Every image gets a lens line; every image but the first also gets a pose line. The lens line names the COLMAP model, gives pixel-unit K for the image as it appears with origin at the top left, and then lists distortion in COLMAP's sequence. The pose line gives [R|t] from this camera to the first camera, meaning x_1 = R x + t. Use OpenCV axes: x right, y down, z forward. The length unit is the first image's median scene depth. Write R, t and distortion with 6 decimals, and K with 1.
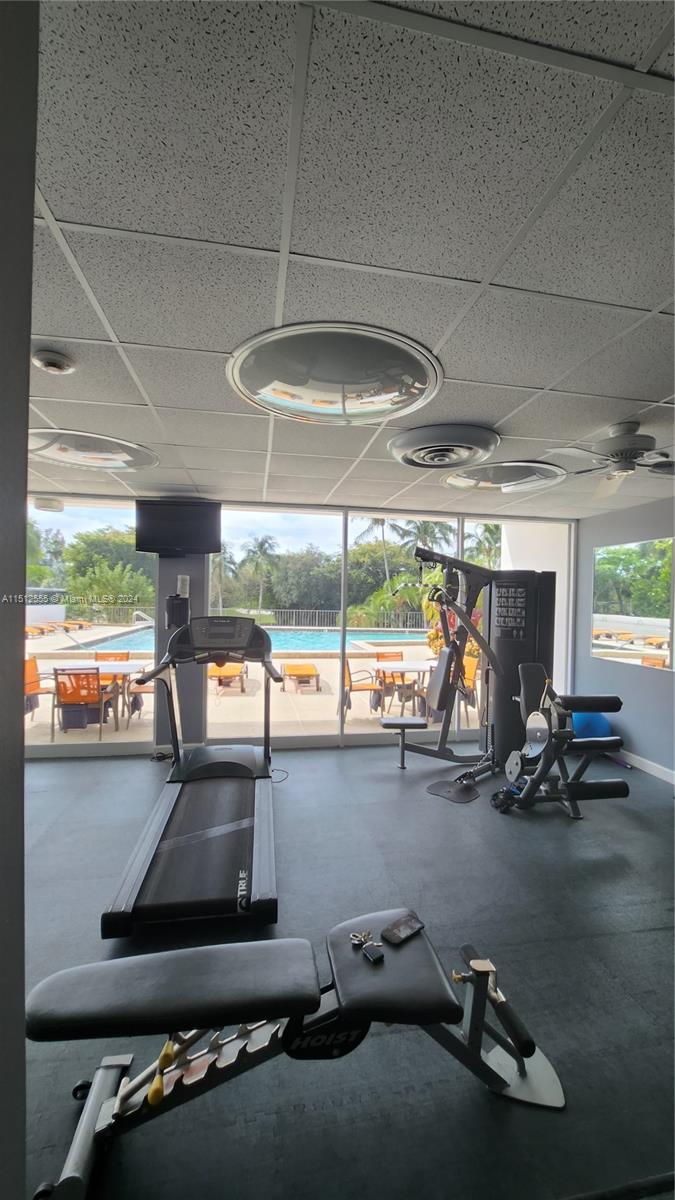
lens RADIAL K [[477.4, 0, 340.7], [0, 477.4, 603.9], [0, 0, 1]] dist [-0.011165, -0.000292]
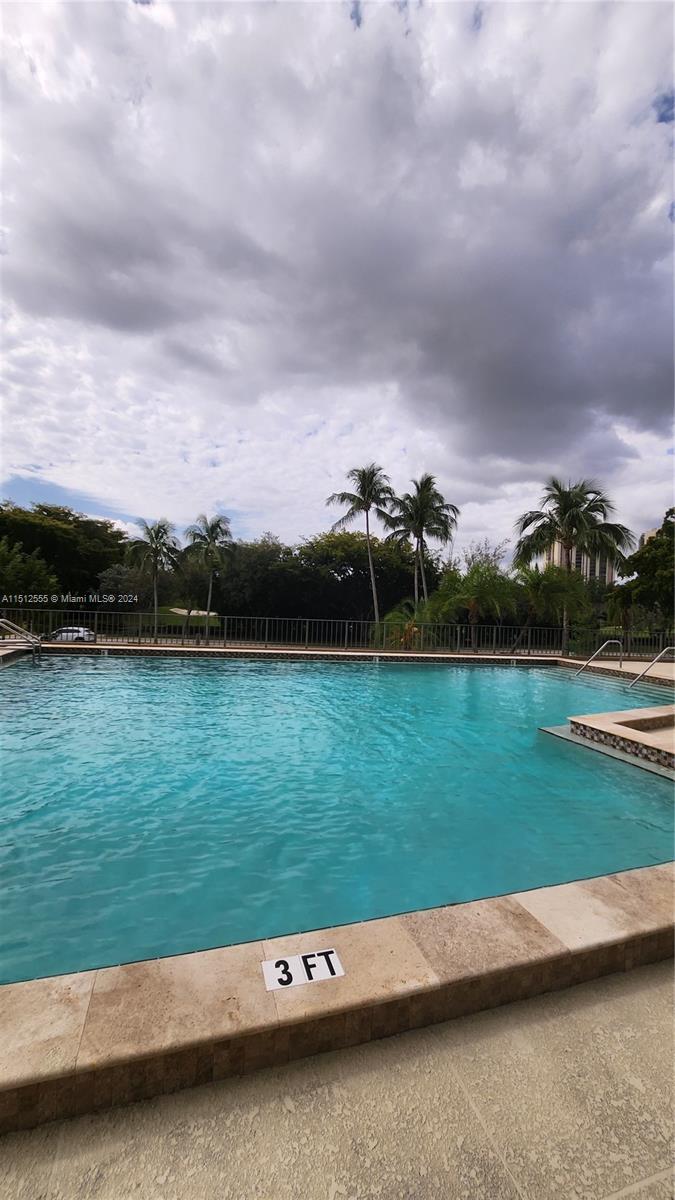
lens RADIAL K [[477.4, 0, 344.1], [0, 477.4, 602.7], [0, 0, 1]] dist [-0.011165, -0.000292]
pose [[0.988670, 0.021948, 0.148493, -0.063699], [-0.021495, 0.999758, -0.004658, -0.003510], [-0.148560, 0.001413, 0.988902, 0.186031]]
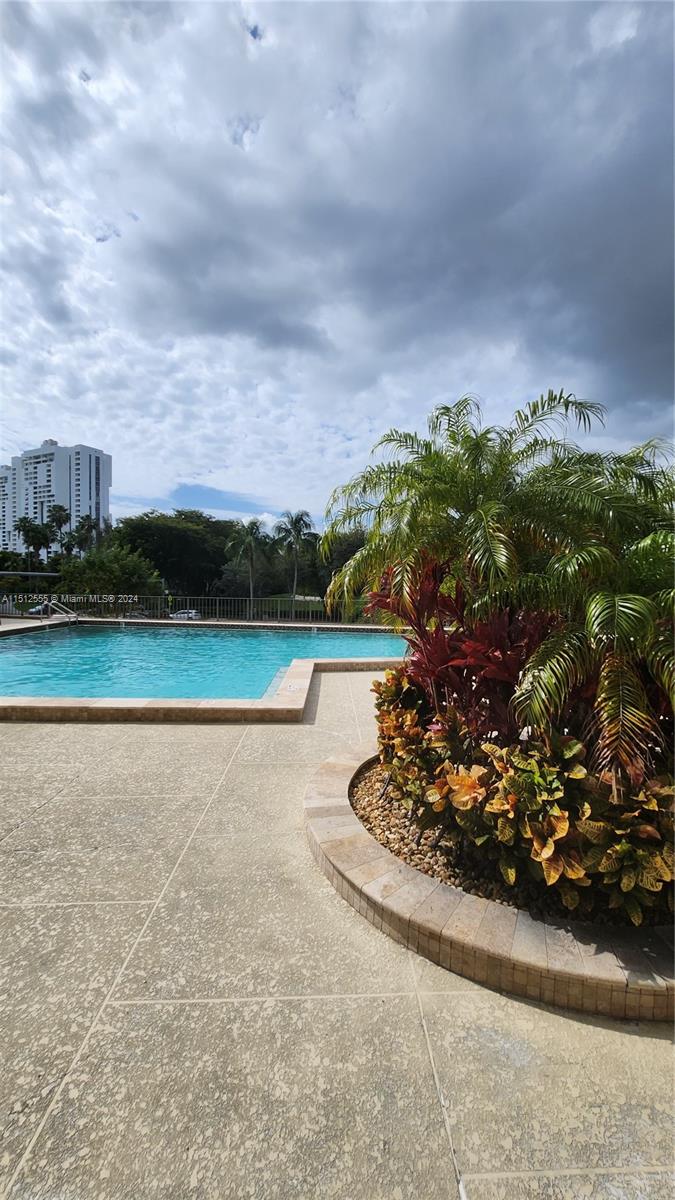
lens RADIAL K [[477.4, 0, 346.7], [0, 477.4, 598.1], [0, 0, 1]] dist [-0.011165, -0.000292]
pose [[0.990187, -0.002024, -0.139733, 0.046544], [0.004638, 0.999820, 0.018384, -0.000934], [0.139671, -0.018852, 0.990019, 0.139146]]
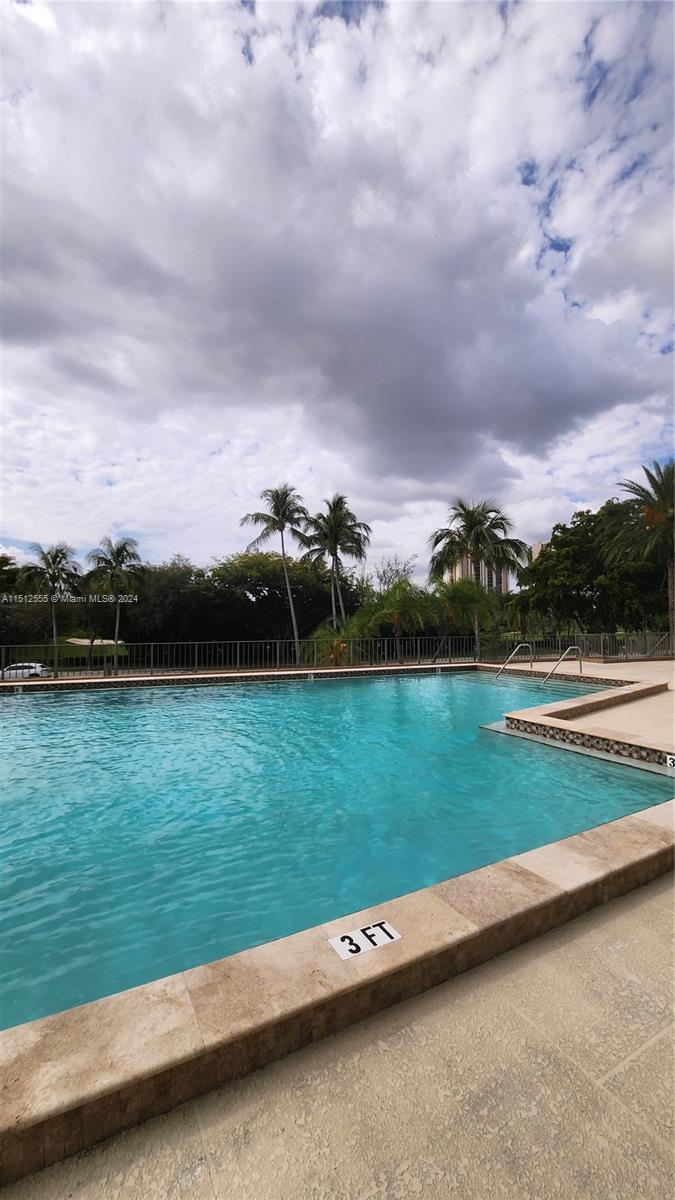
lens RADIAL K [[477.4, 0, 343.5], [0, 477.4, 603.7], [0, 0, 1]] dist [-0.011165, -0.000292]
pose [[0.945236, -0.015265, 0.326030, -0.075001], [0.029860, 0.998761, -0.039809, -0.003606], [-0.325018, 0.047364, 0.944521, 0.182295]]
